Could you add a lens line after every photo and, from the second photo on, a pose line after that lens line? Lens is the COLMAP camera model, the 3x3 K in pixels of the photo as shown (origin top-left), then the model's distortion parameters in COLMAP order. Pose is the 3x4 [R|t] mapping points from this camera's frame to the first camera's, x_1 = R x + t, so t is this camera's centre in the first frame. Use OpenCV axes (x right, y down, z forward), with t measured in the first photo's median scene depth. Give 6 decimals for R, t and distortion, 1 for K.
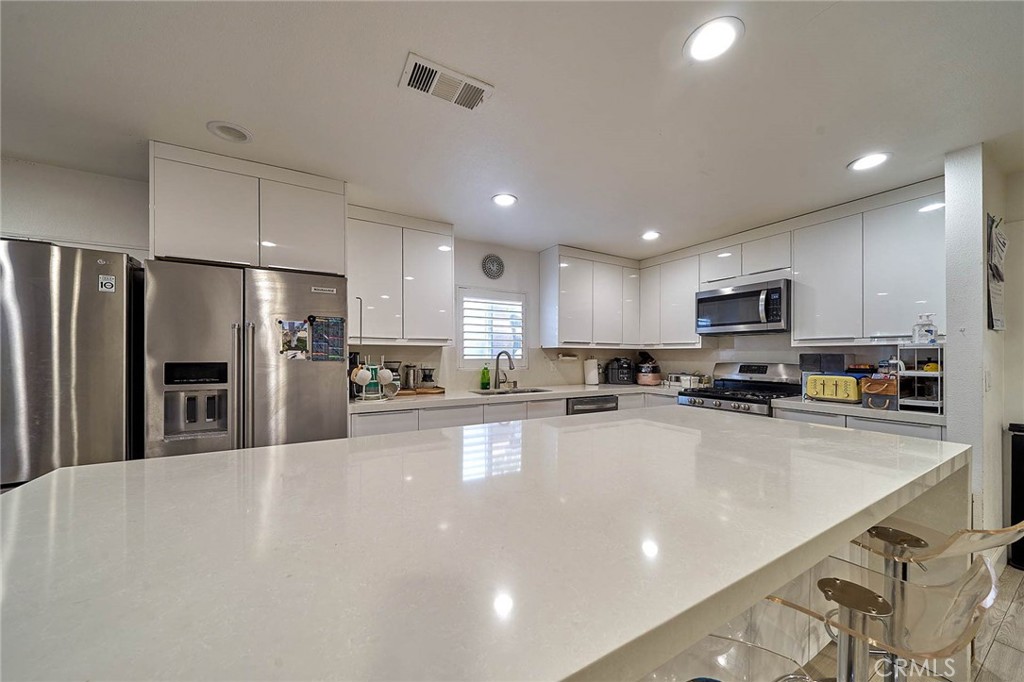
lens RADIAL K [[347.2, 0, 500.4], [0, 347.2, 355.6], [0, 0, 1]] dist [-0.000648, -0.000107]
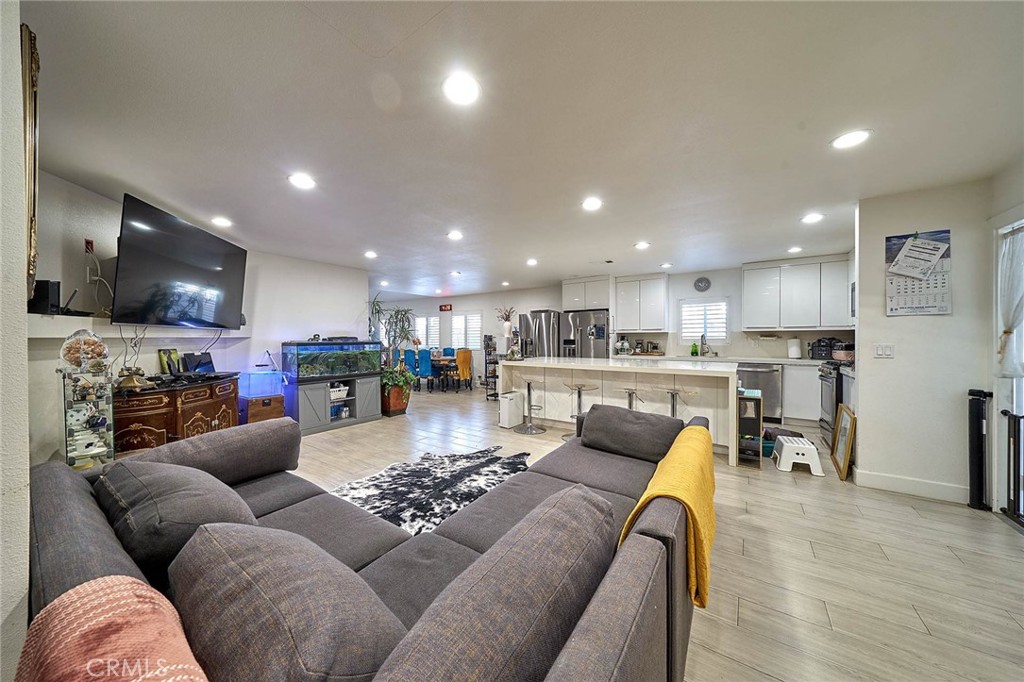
lens RADIAL K [[340.6, 0, 512.0], [0, 340.6, 341.0], [0, 0, 1]] dist [-0.006872, 0.000112]
pose [[0.446043, 0.004983, -0.894998, 1.195178], [0.005585, 0.999950, 0.008351, 0.002282], [0.894994, -0.008724, 0.445993, -0.658595]]
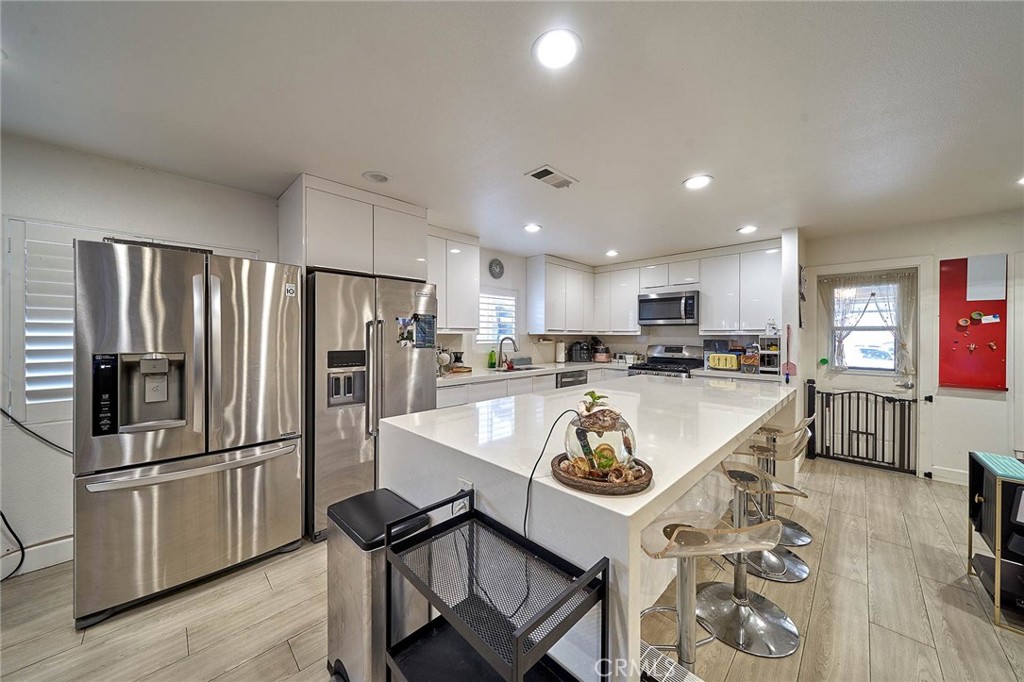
lens RADIAL K [[352.9, 0, 494.7], [0, 352.9, 337.6], [0, 0, 1]] dist [0.000201, -0.000017]
pose [[0.966505, -0.000614, 0.256648, -0.394581], [-0.001241, 0.999974, 0.007066, -0.022196], [-0.256646, -0.007147, 0.966479, -0.245086]]
